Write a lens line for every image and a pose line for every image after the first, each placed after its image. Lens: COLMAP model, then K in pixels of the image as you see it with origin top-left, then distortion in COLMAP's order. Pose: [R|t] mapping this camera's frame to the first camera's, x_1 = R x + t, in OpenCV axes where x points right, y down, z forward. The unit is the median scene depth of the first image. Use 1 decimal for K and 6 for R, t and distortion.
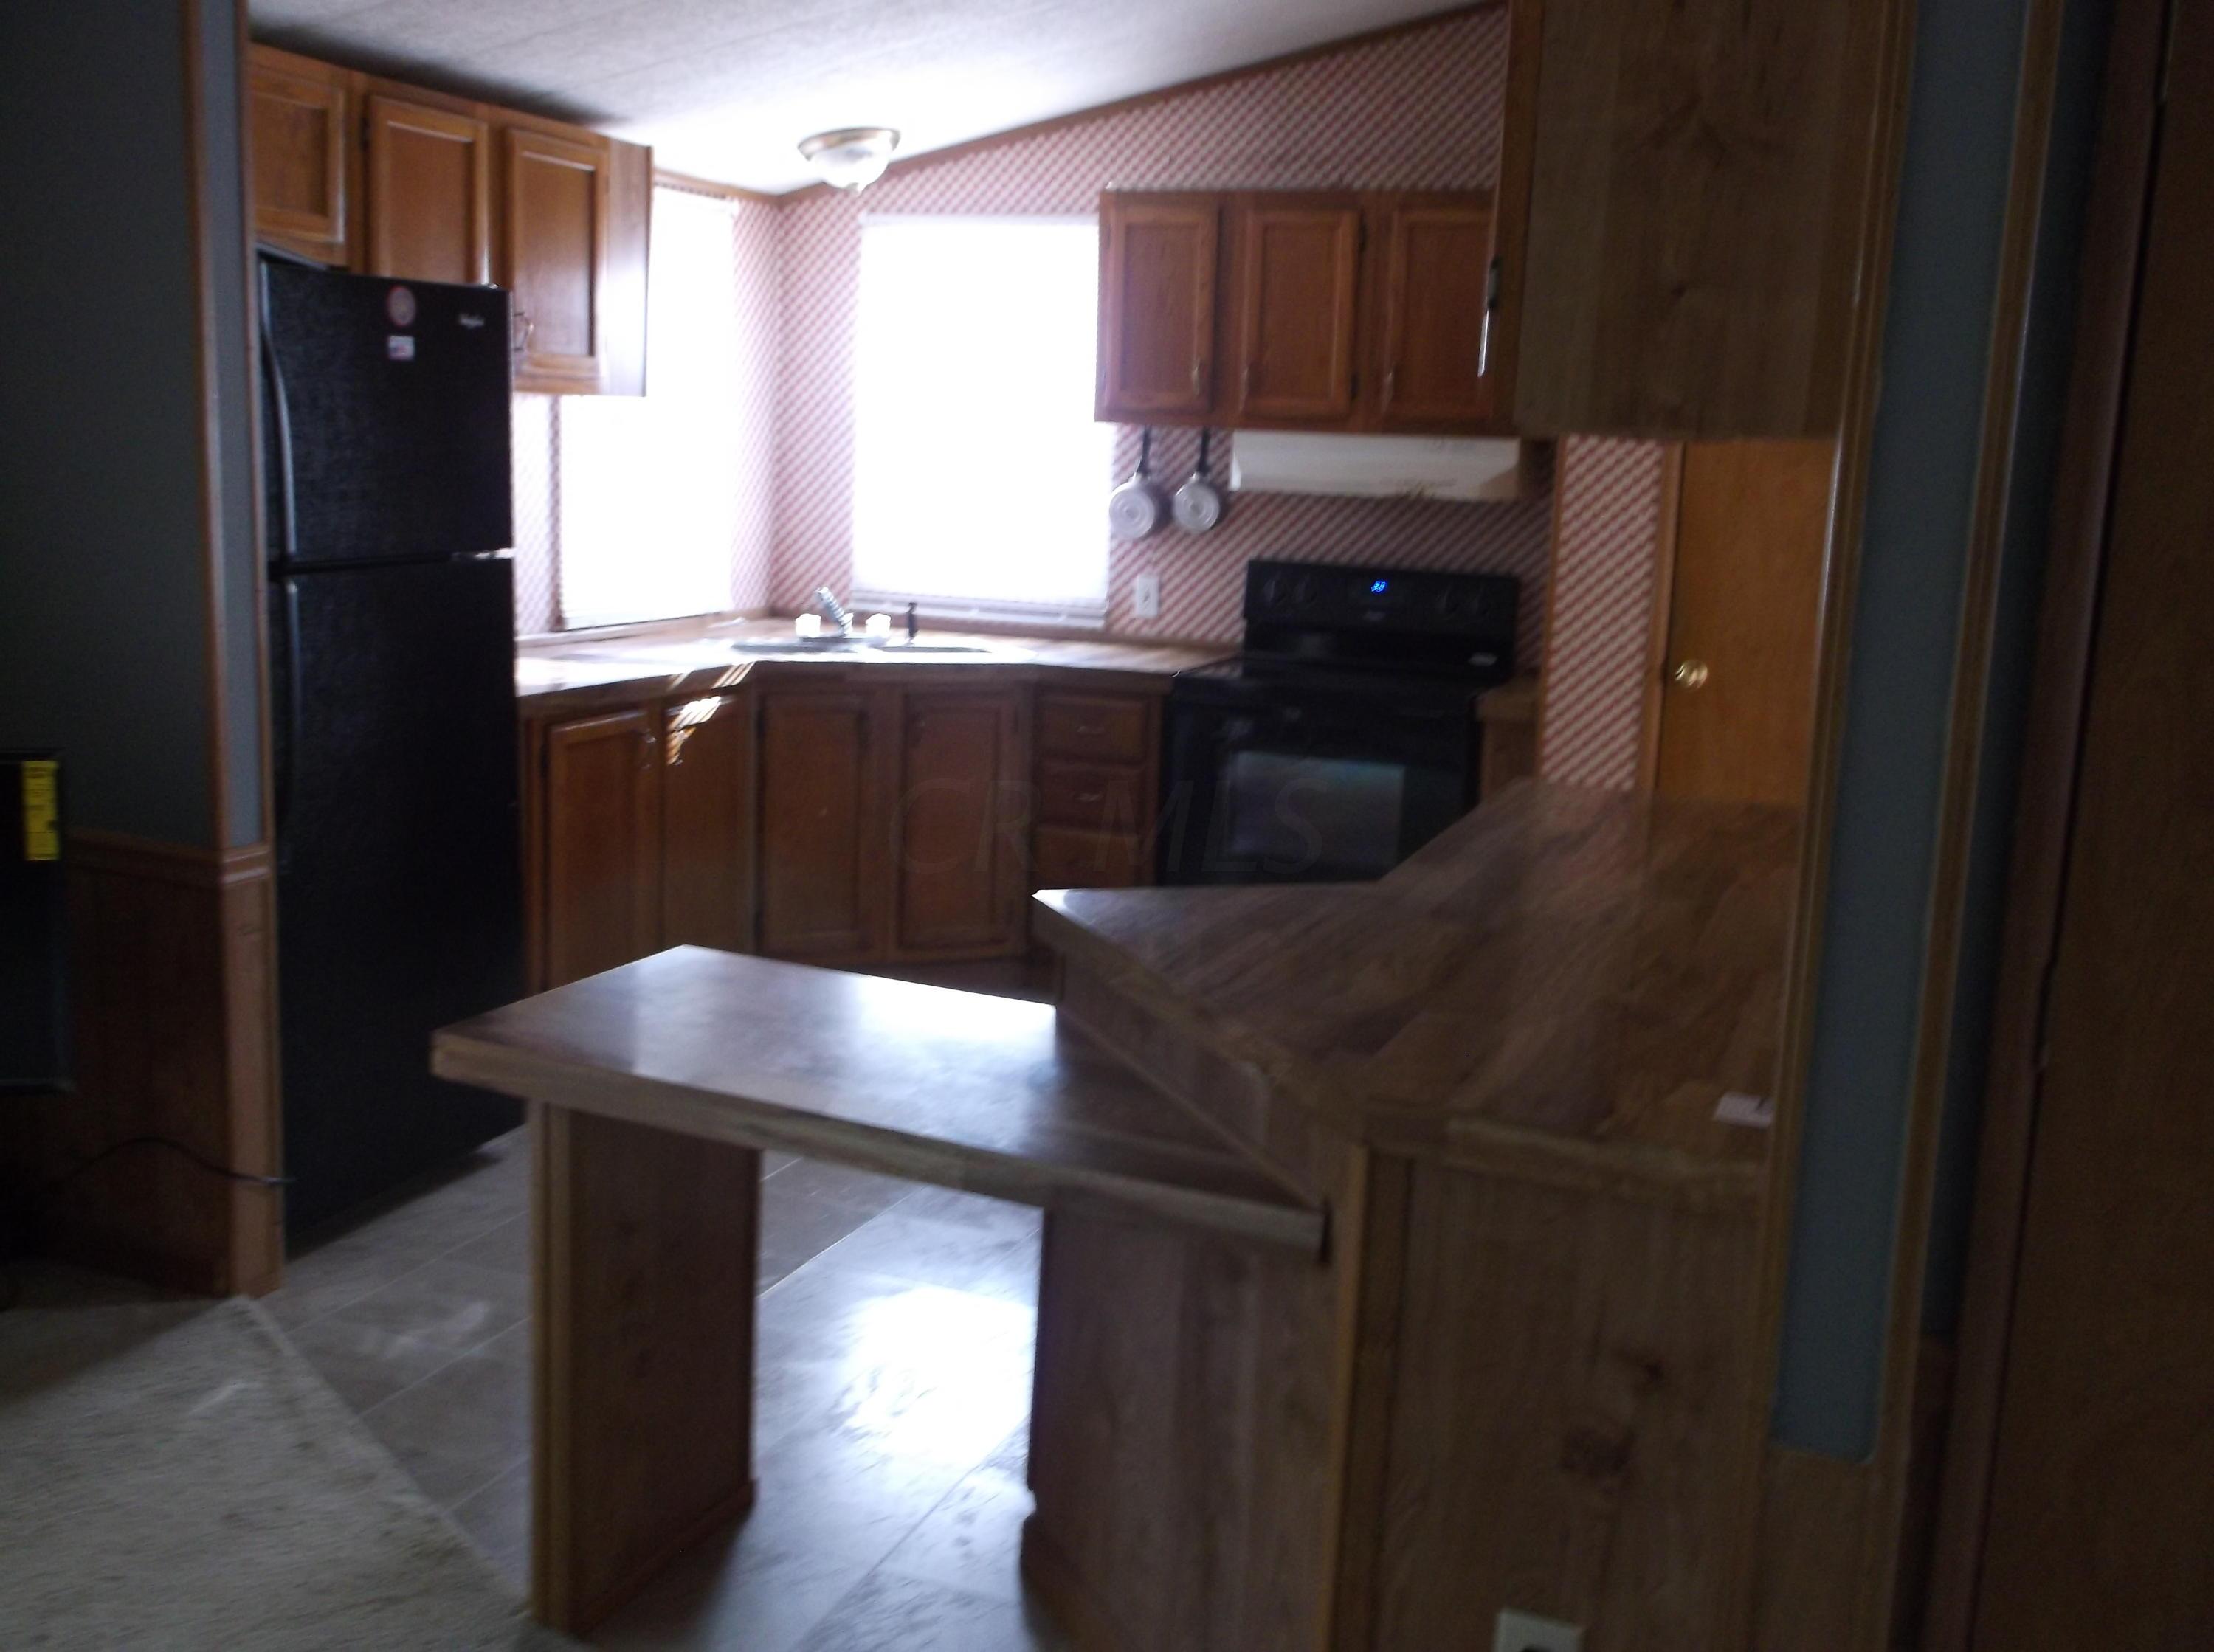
lens RADIAL K [[2147.2, 0, 1107.0], [0, 2147.2, 826.0], [0, 0, 1]] dist [-0.007008, 0.007669]
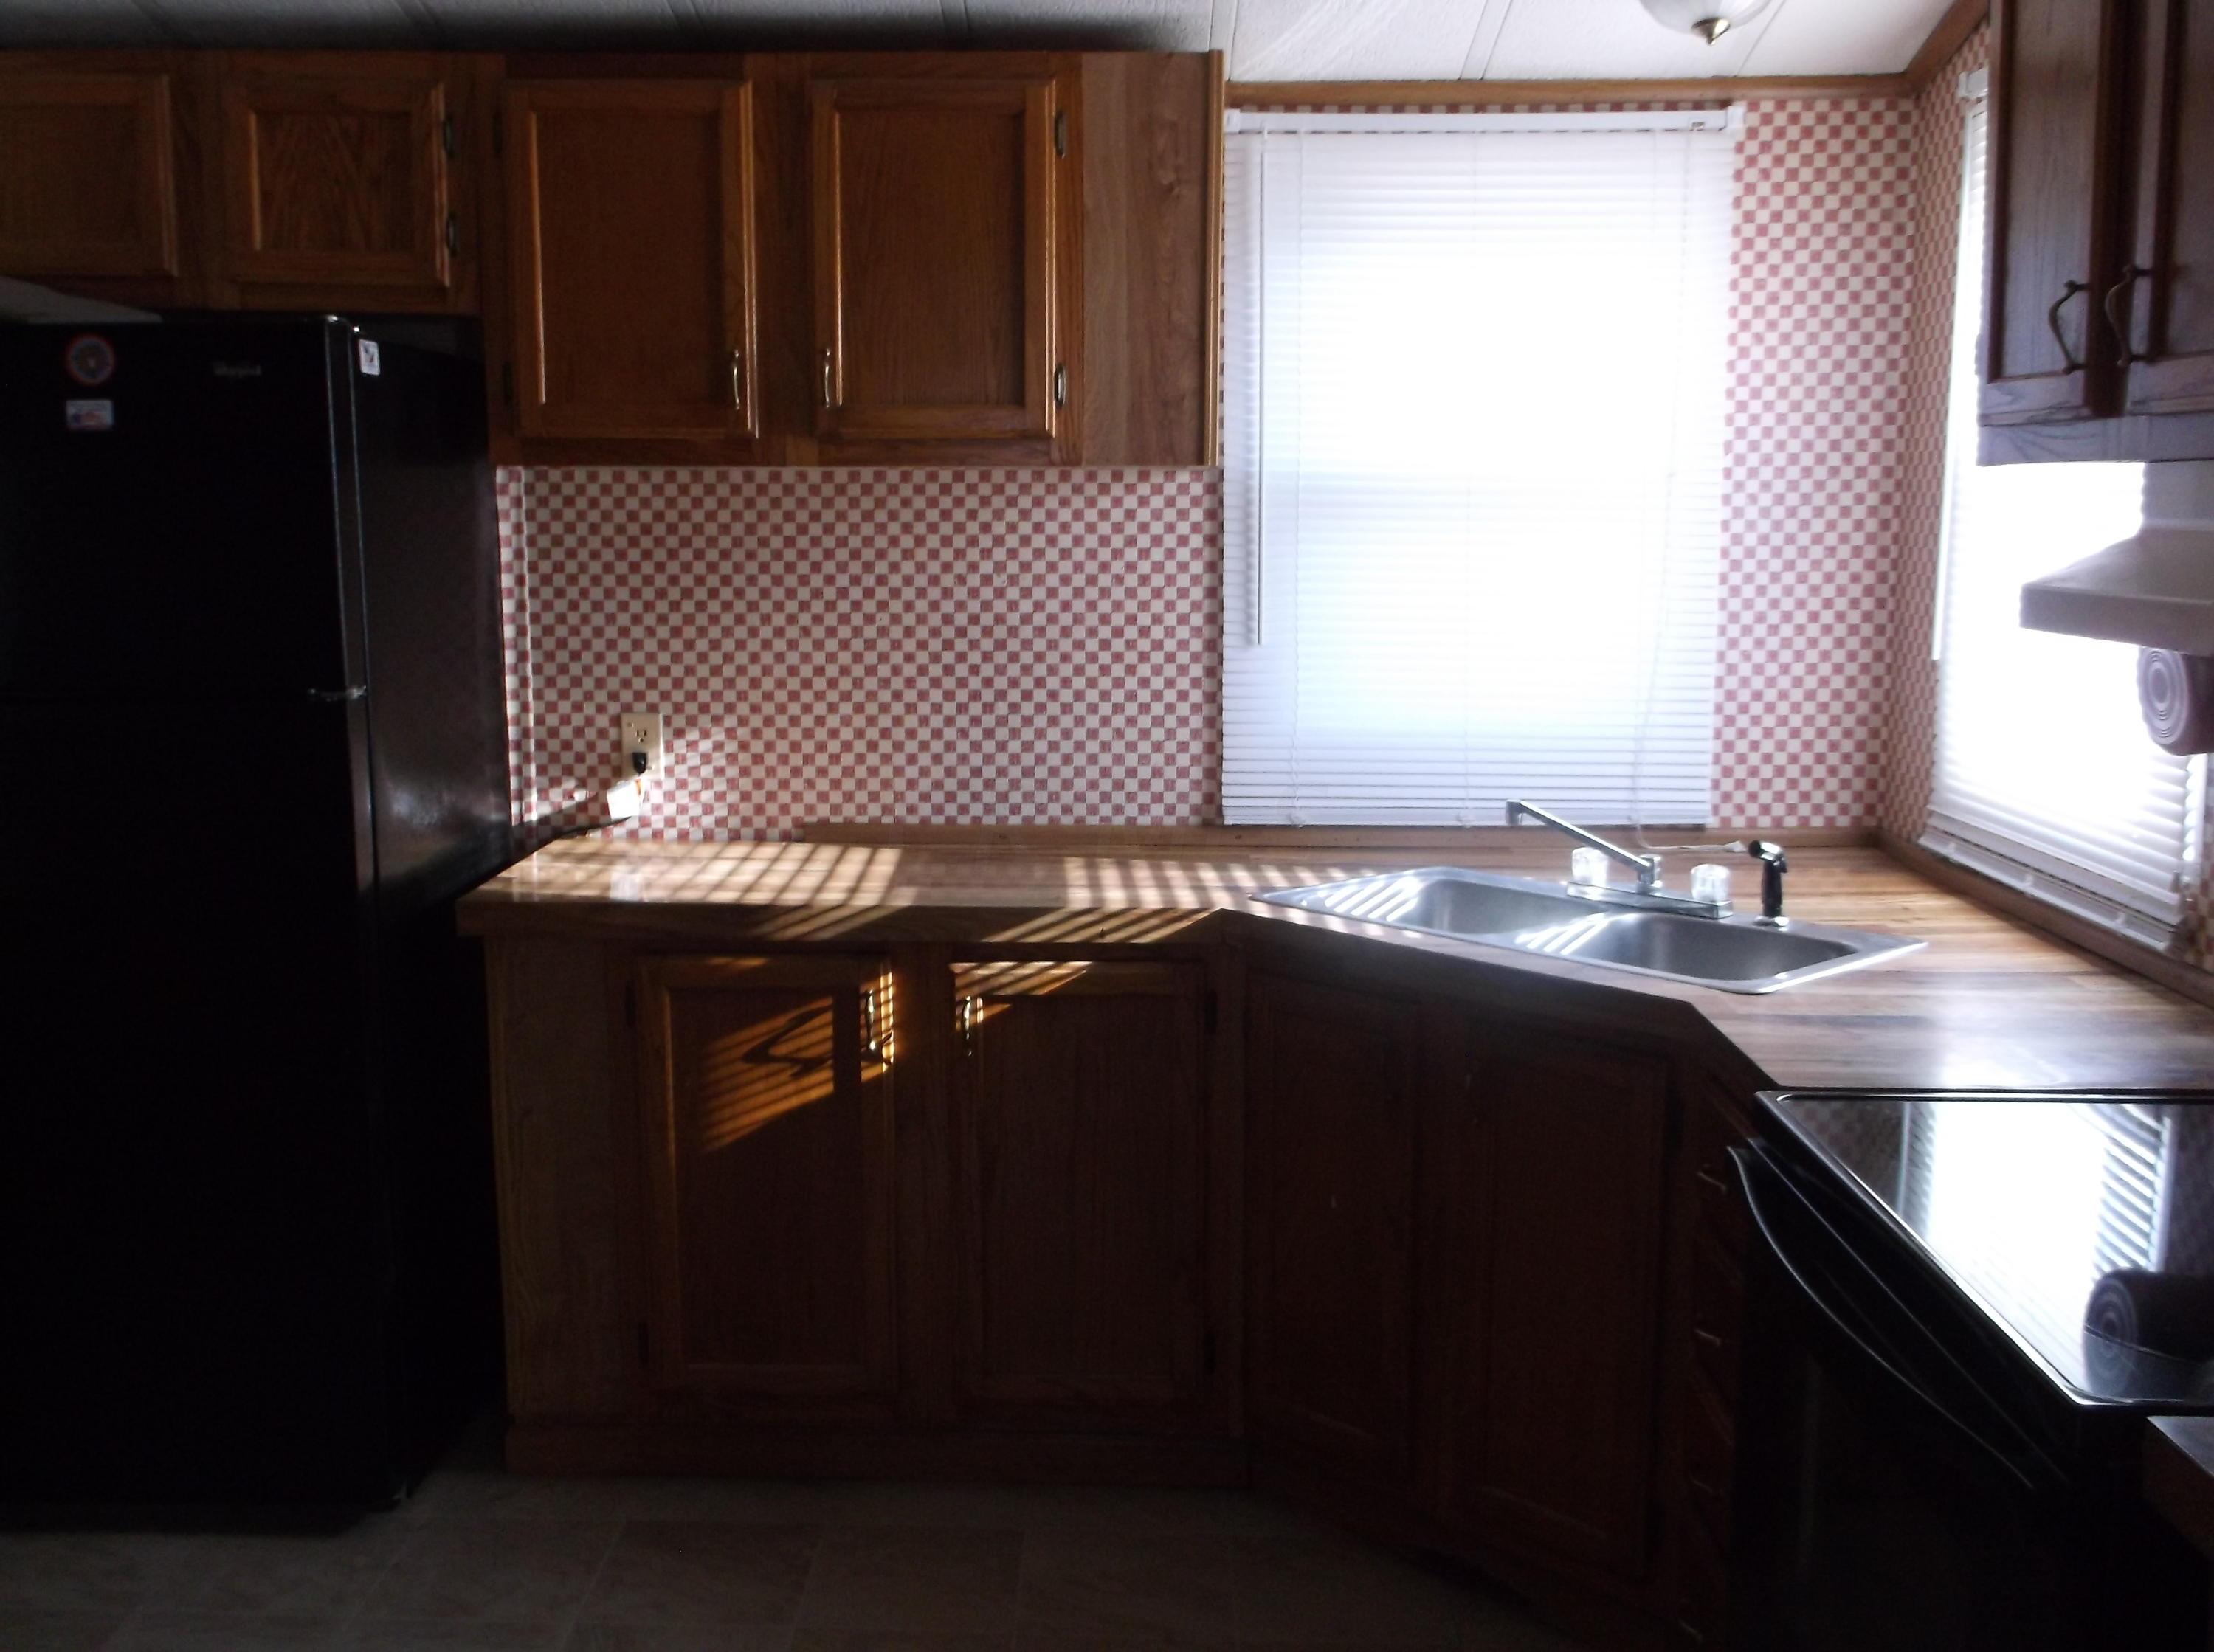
lens RADIAL K [[2147.2, 0, 1107.0], [0, 2147.2, 826.0], [0, 0, 1]] dist [-0.007008, 0.007669]
pose [[0.329540, 0.089542, -0.939886, 0.270395], [-0.153216, 0.987369, 0.040346, -0.088601], [0.931627, 0.130710, 0.339097, 0.585957]]
